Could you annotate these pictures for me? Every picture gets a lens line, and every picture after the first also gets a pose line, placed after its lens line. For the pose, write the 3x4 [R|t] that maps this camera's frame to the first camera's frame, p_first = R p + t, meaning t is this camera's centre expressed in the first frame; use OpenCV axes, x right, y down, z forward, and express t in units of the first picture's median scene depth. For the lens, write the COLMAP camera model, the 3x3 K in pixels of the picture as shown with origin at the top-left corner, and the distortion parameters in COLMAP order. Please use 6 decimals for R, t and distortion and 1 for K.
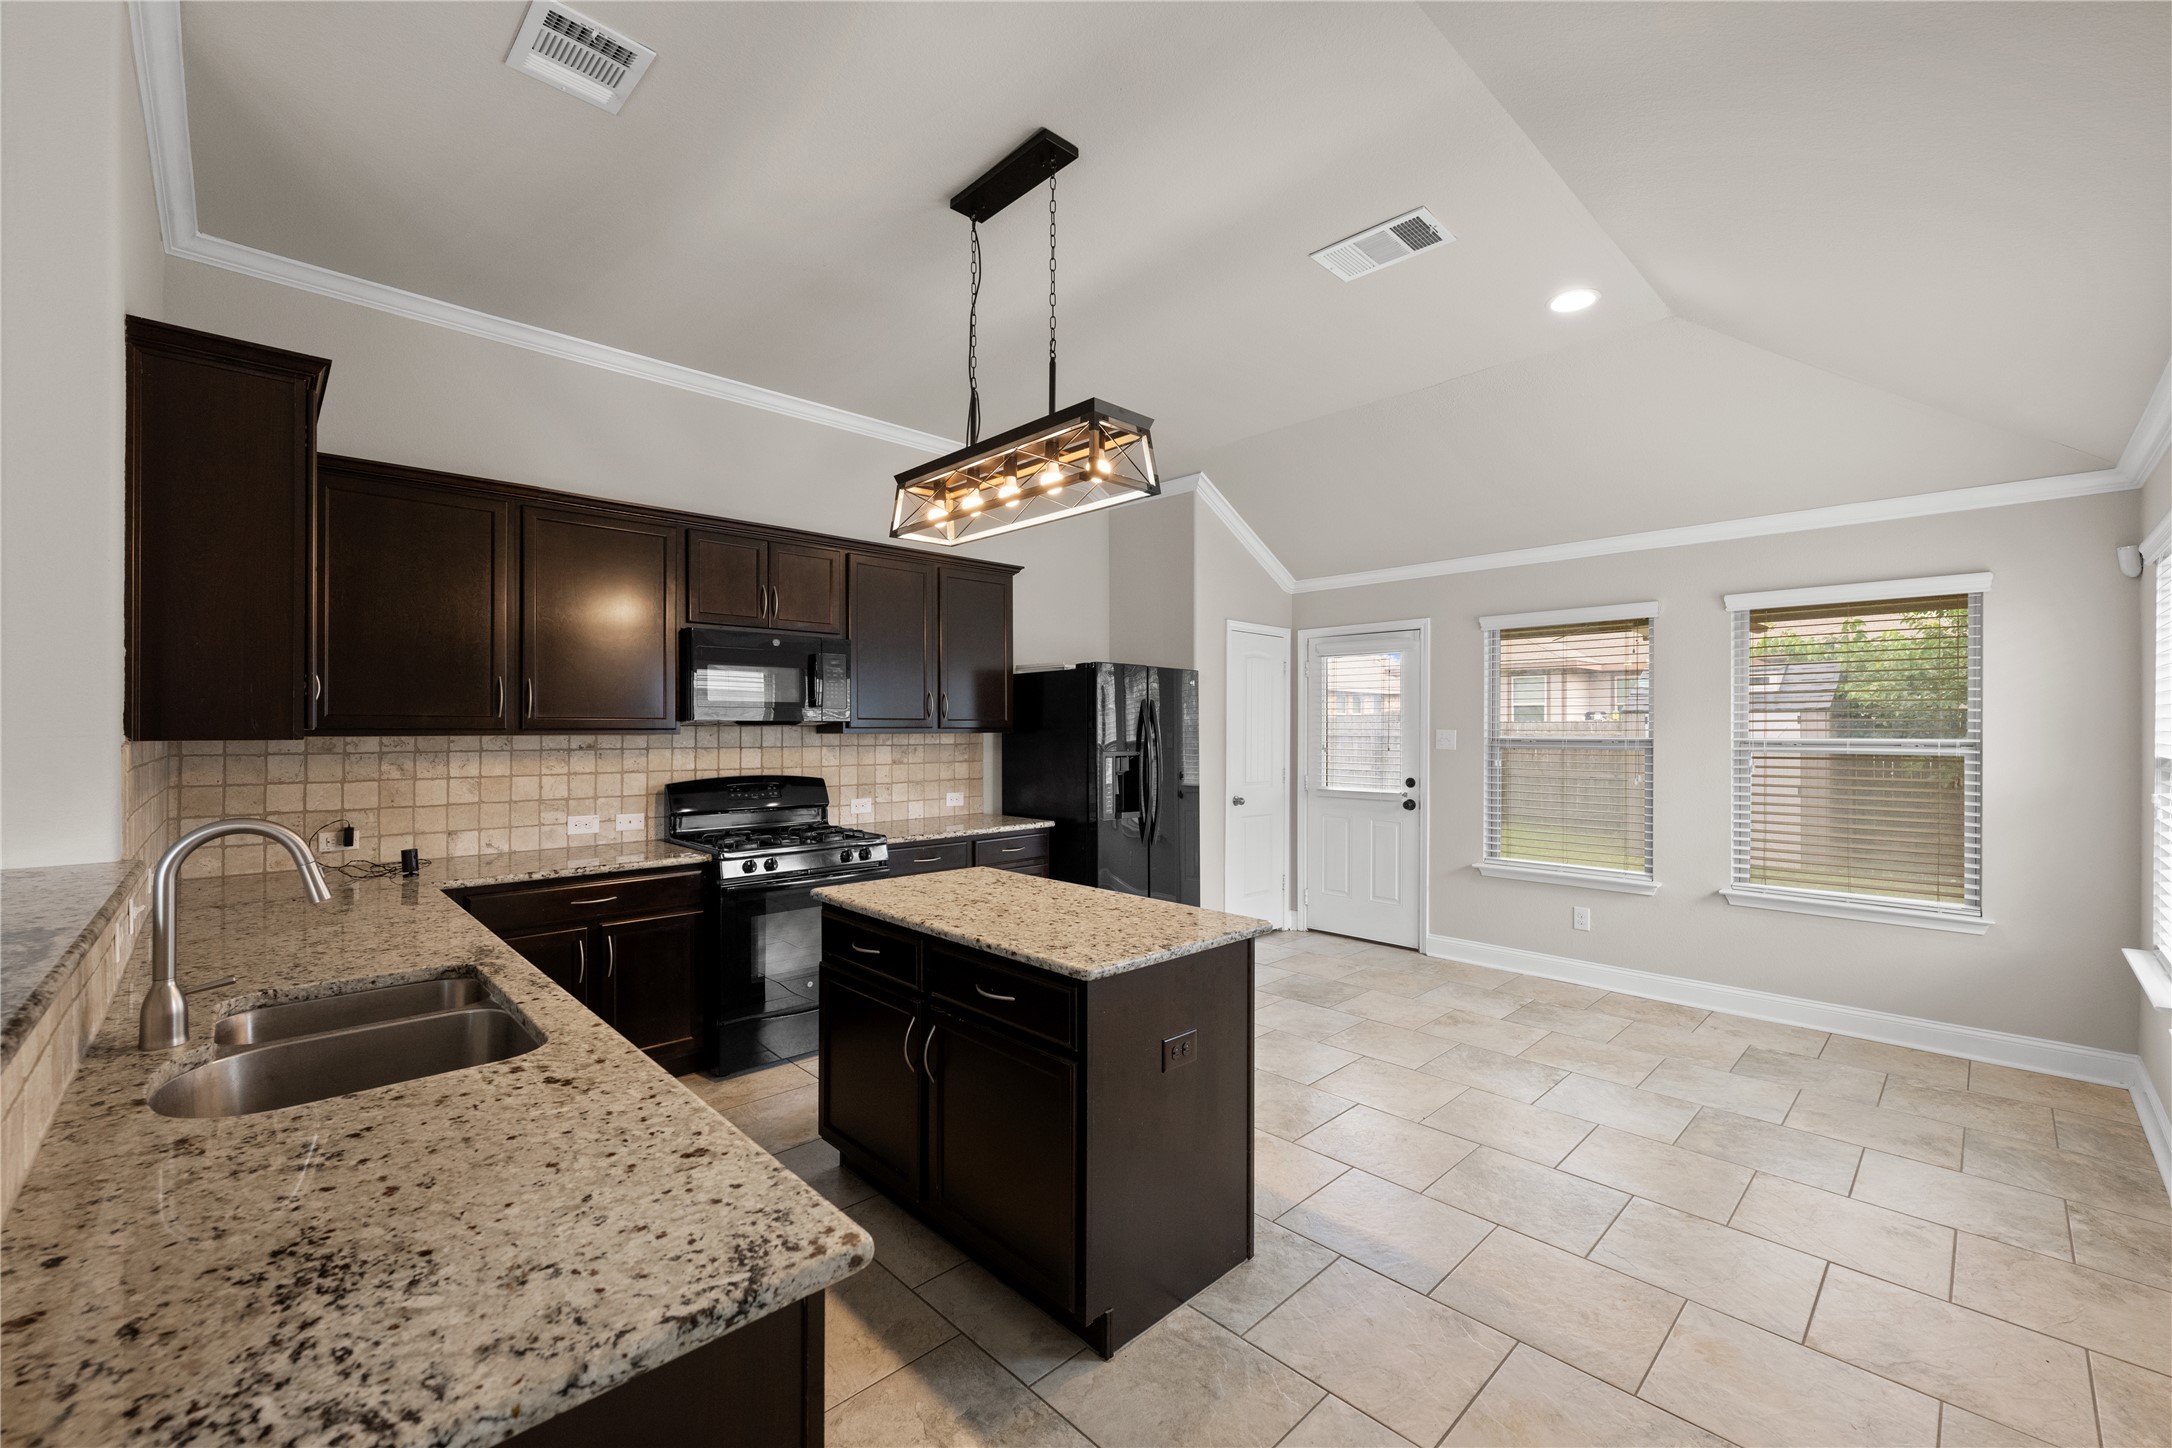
lens RADIAL K [[893.8, 0, 1085.9], [0, 893.8, 726.7], [0, 0, 1]] dist [0.002081, 0.000329]
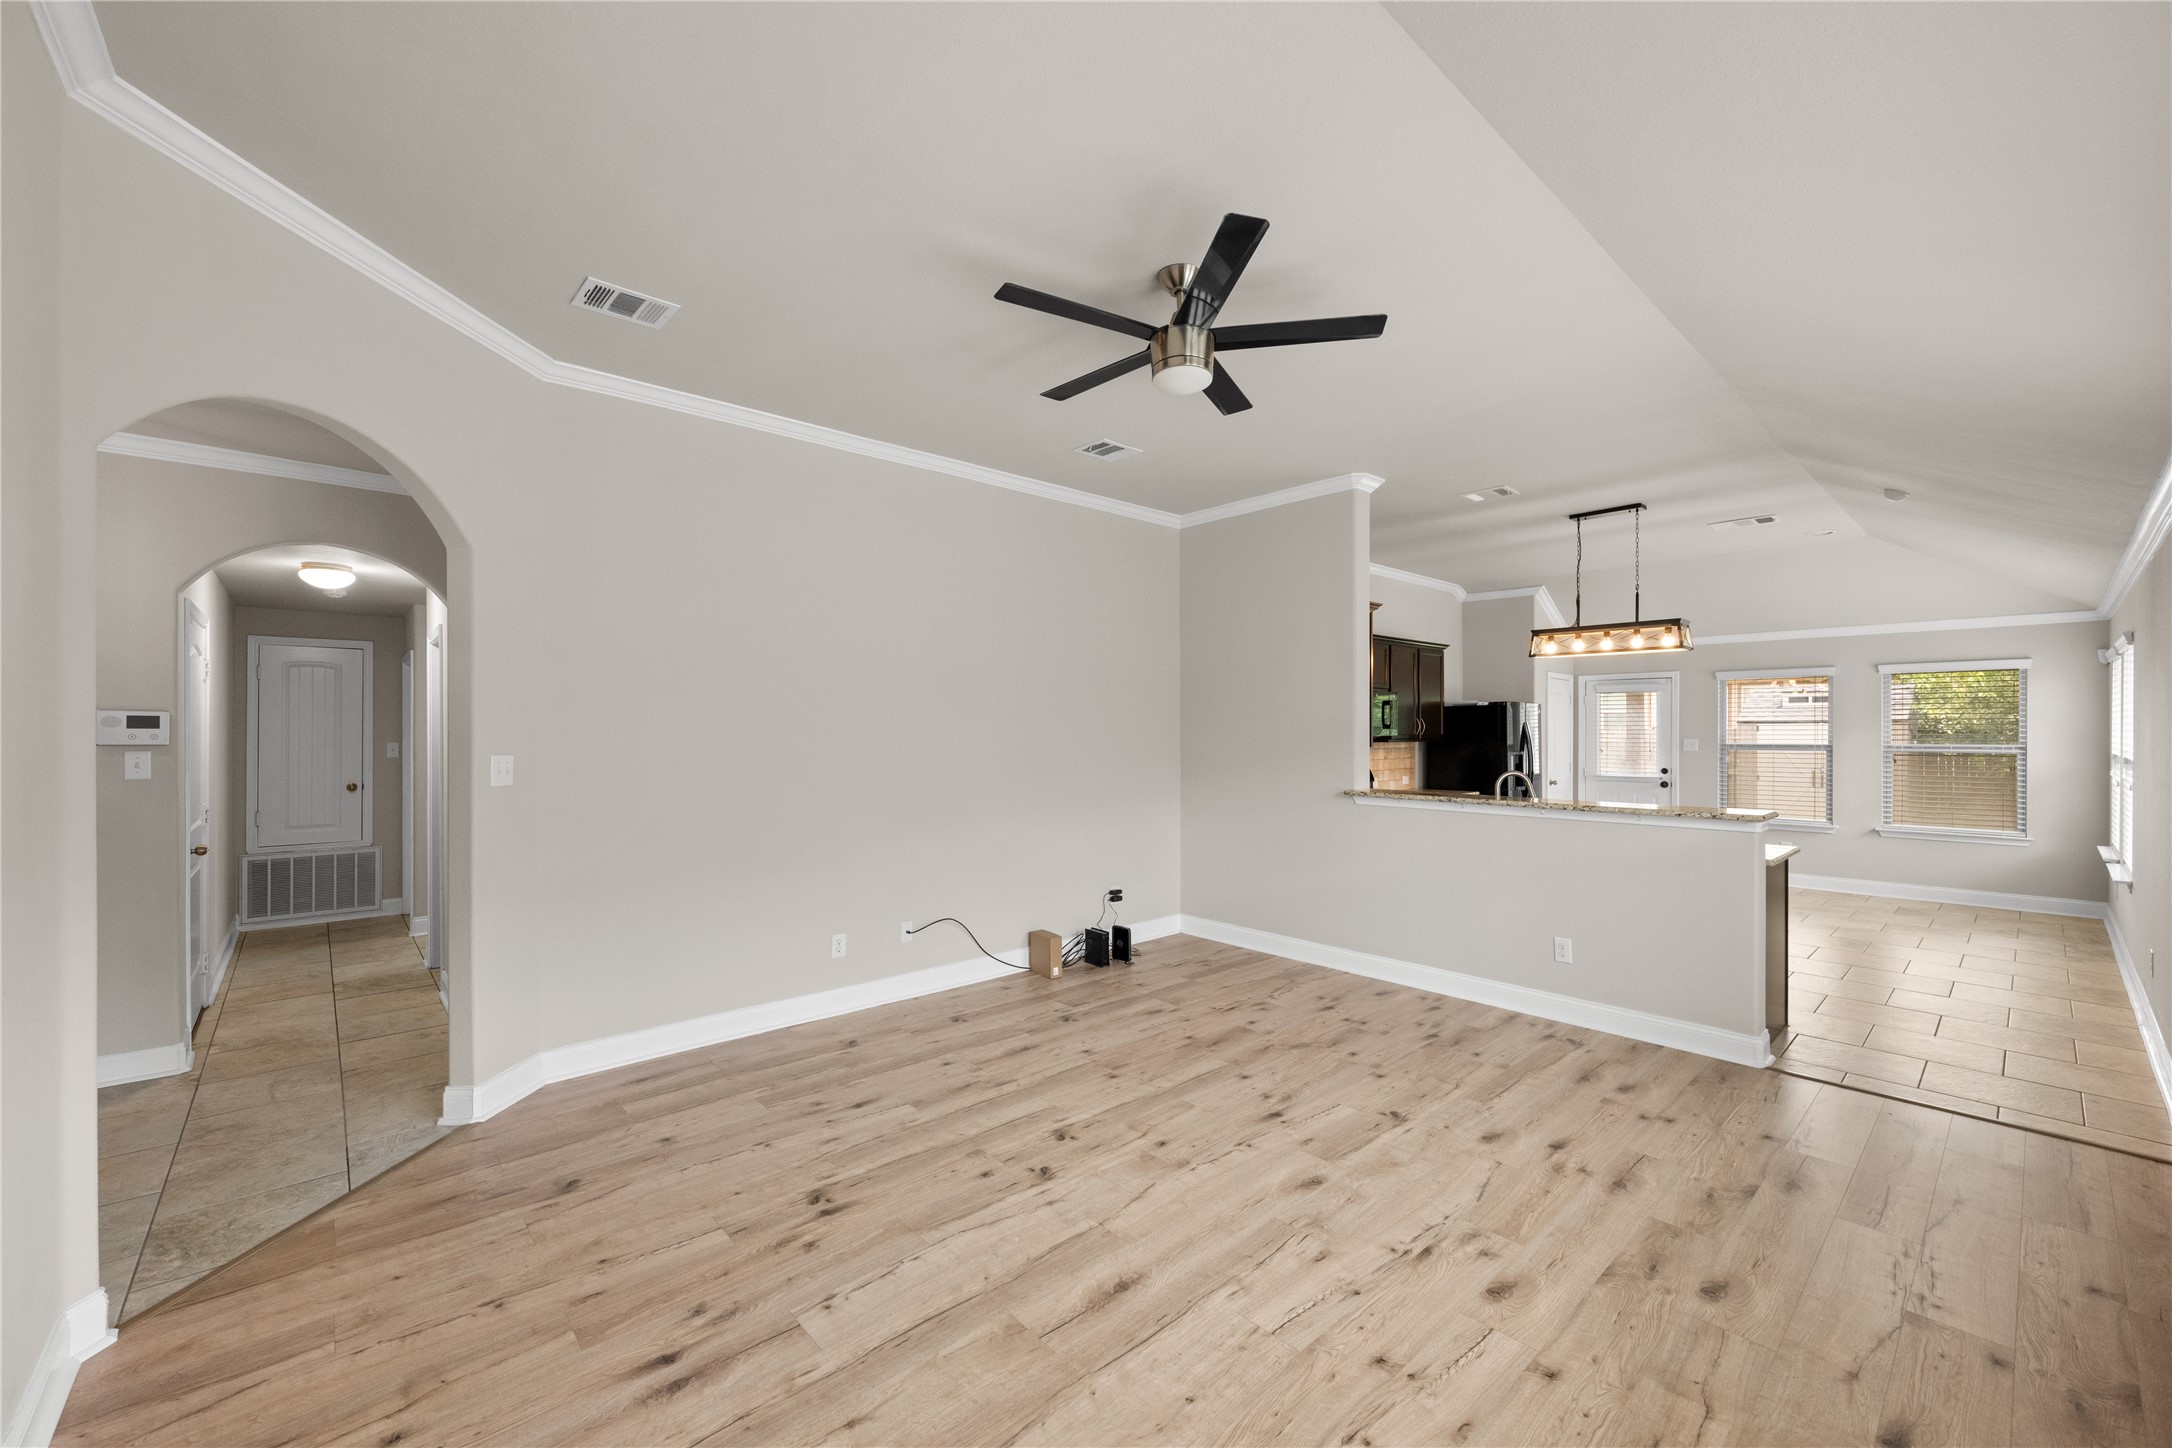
lens RADIAL K [[859.3, 0, 1088.4], [0, 859.3, 733.4], [0, 0, 1]] dist [-0.003505, -0.000298]
pose [[0.999375, -0.002151, -0.035276, -0.810304], [0.002279, 0.999991, 0.003582, -0.018232], [0.035268, -0.003661, 0.999371, -0.774588]]
